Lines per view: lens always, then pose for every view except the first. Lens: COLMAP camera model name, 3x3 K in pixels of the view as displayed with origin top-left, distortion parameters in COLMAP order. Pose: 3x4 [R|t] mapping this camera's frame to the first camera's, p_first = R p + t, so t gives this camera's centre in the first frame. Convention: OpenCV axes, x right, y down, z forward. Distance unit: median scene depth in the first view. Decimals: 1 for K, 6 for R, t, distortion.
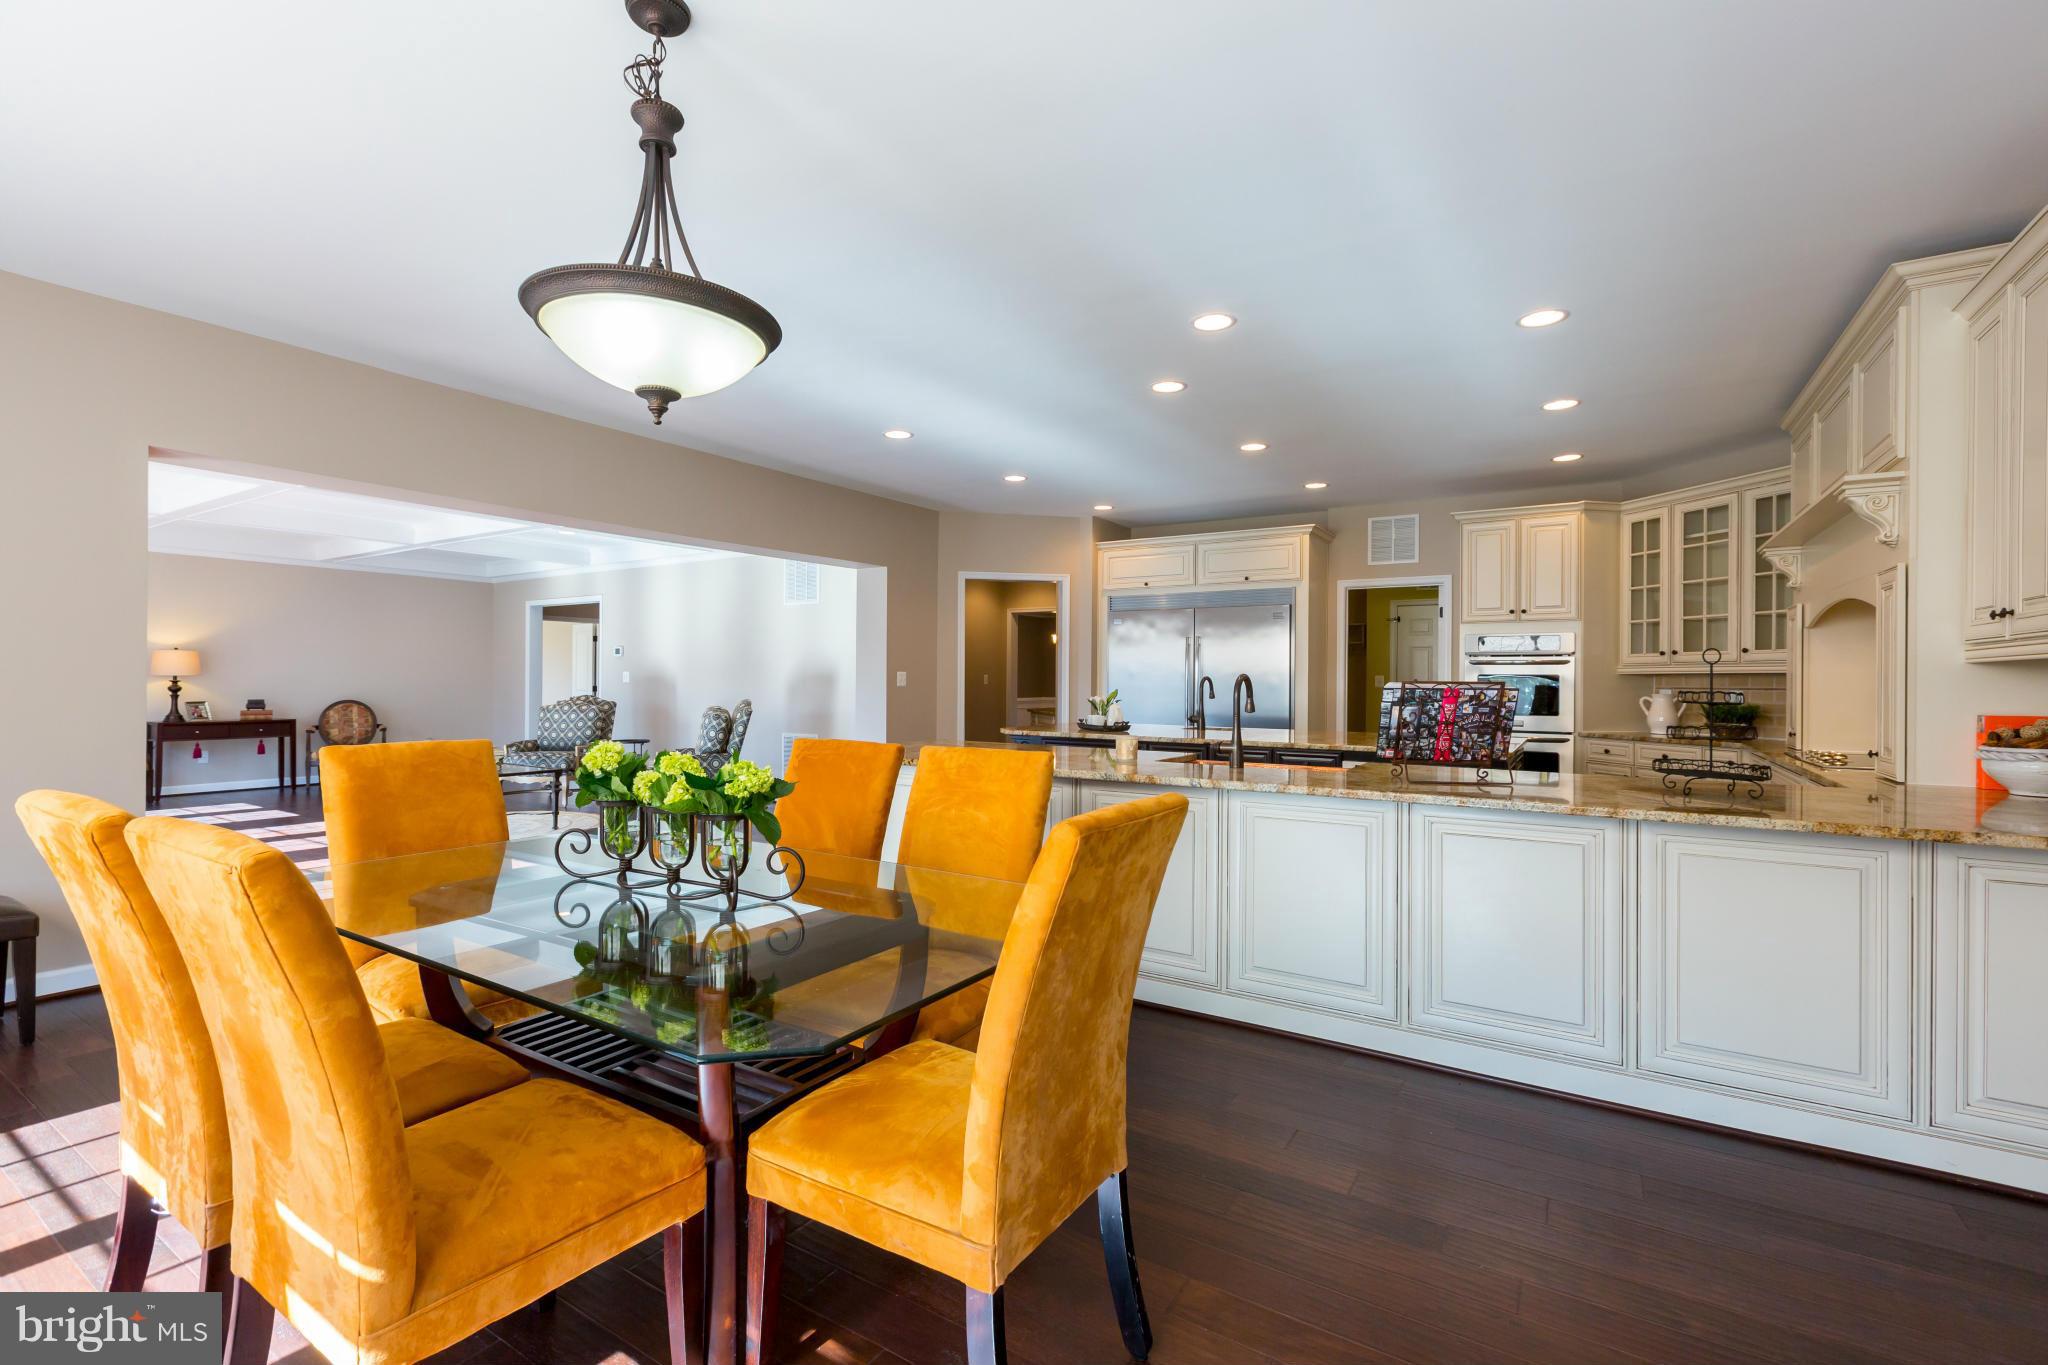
lens RADIAL K [[897.5, 0, 1024.0], [0, 897.5, 682.5], [0, 0, 1]] dist [0.000631, -0.000504]
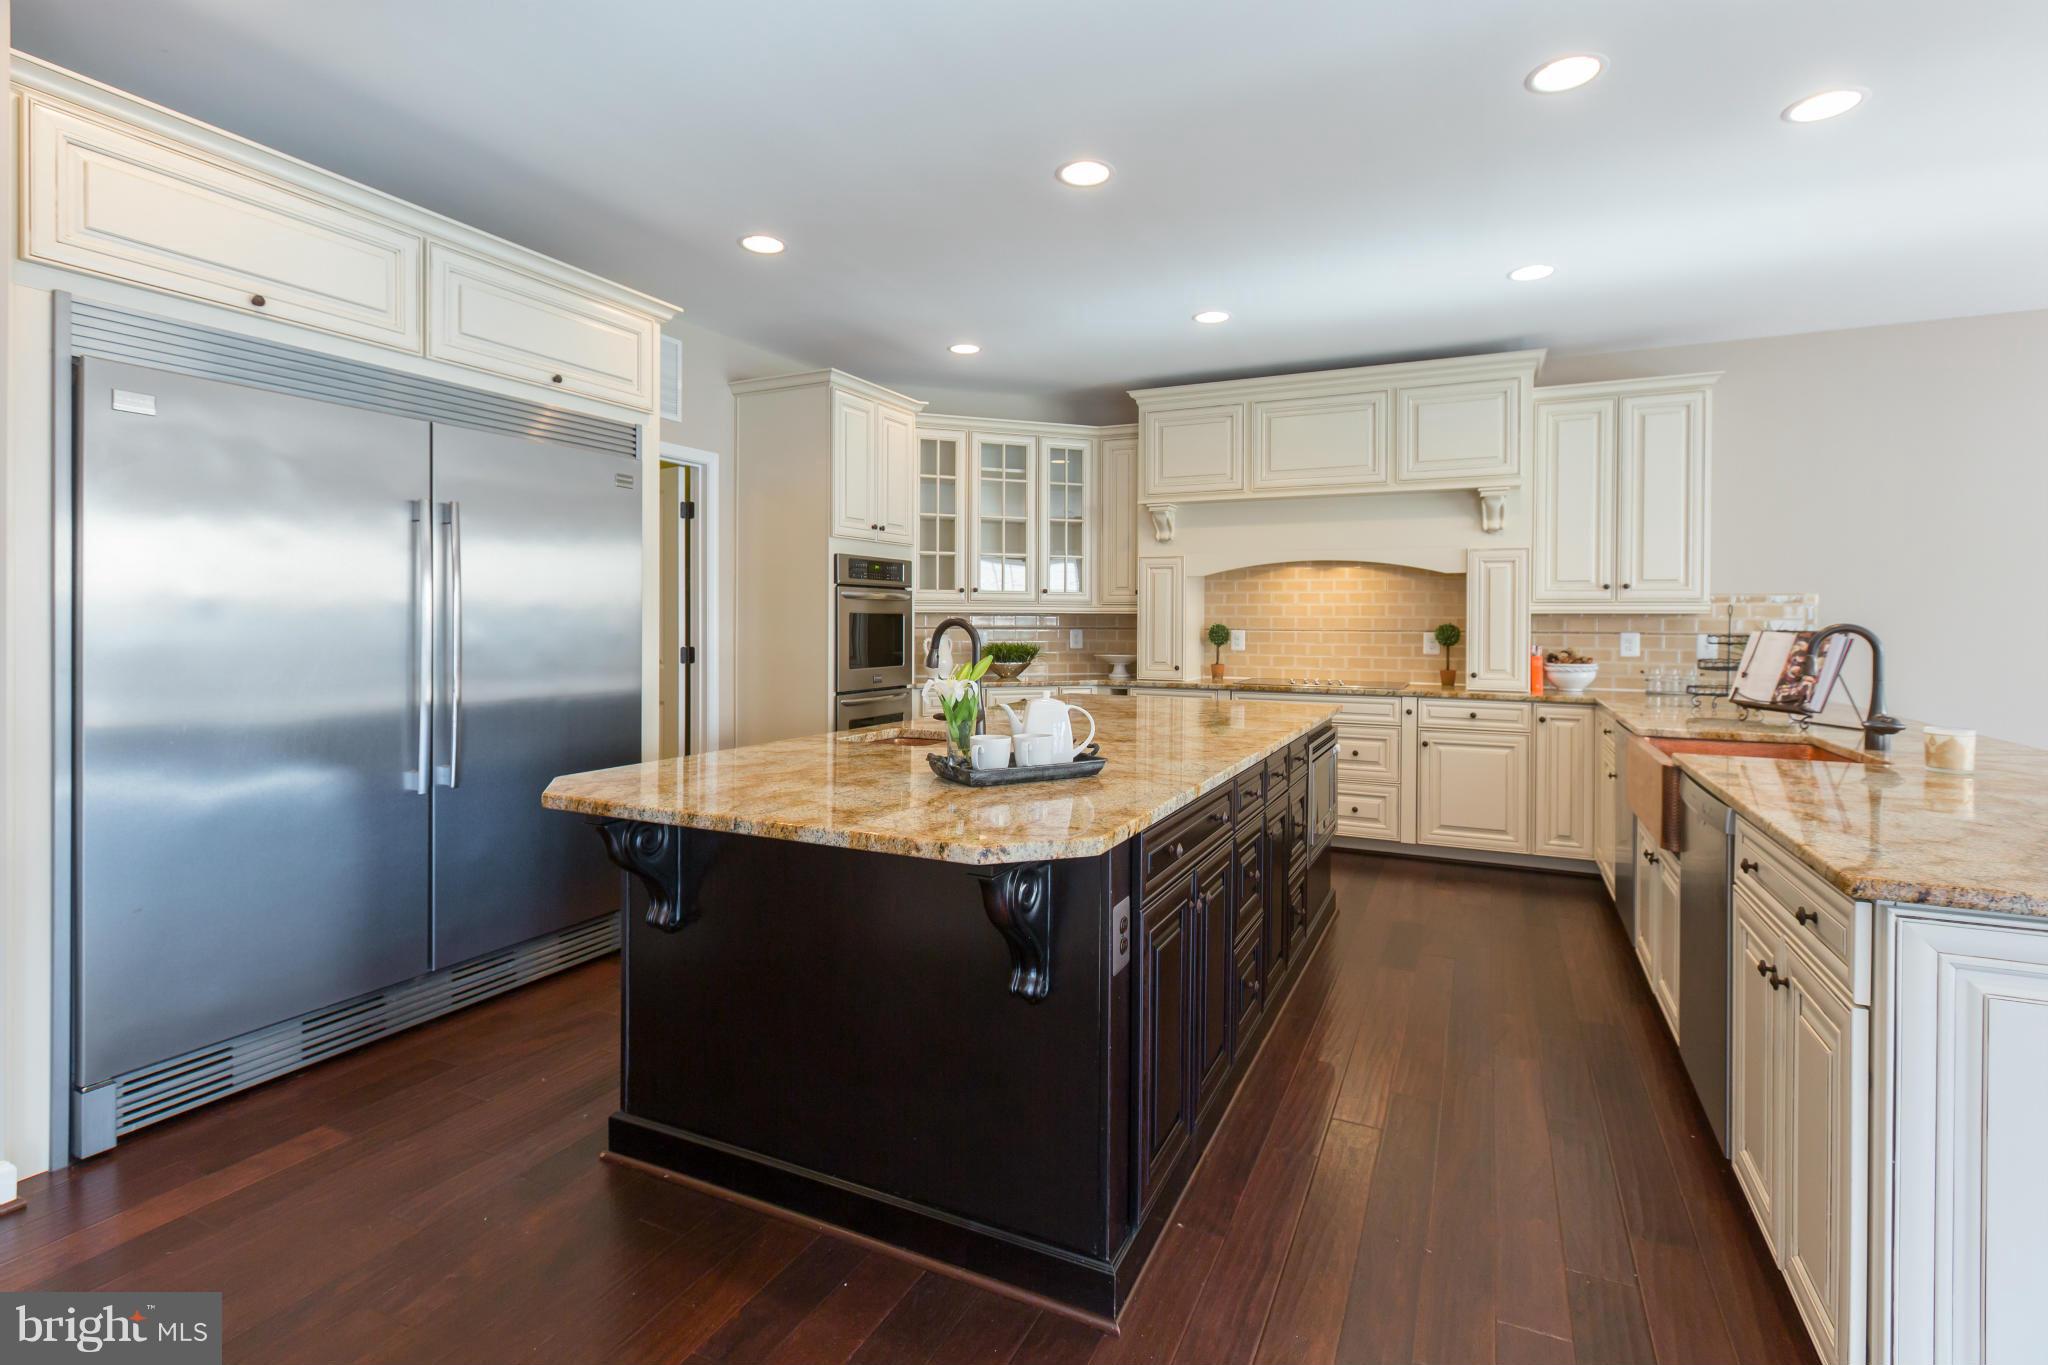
lens RADIAL K [[965.3, 0, 1021.8], [0, 965.3, 619.7], [0, 0, 1]] dist [-0.000986, -0.000211]
pose [[-0.114333, -0.008119, 0.993409, -0.205759], [-0.002854, 0.999965, 0.007844, -0.007741], [-0.993438, -0.001939, -0.114352, 0.780753]]
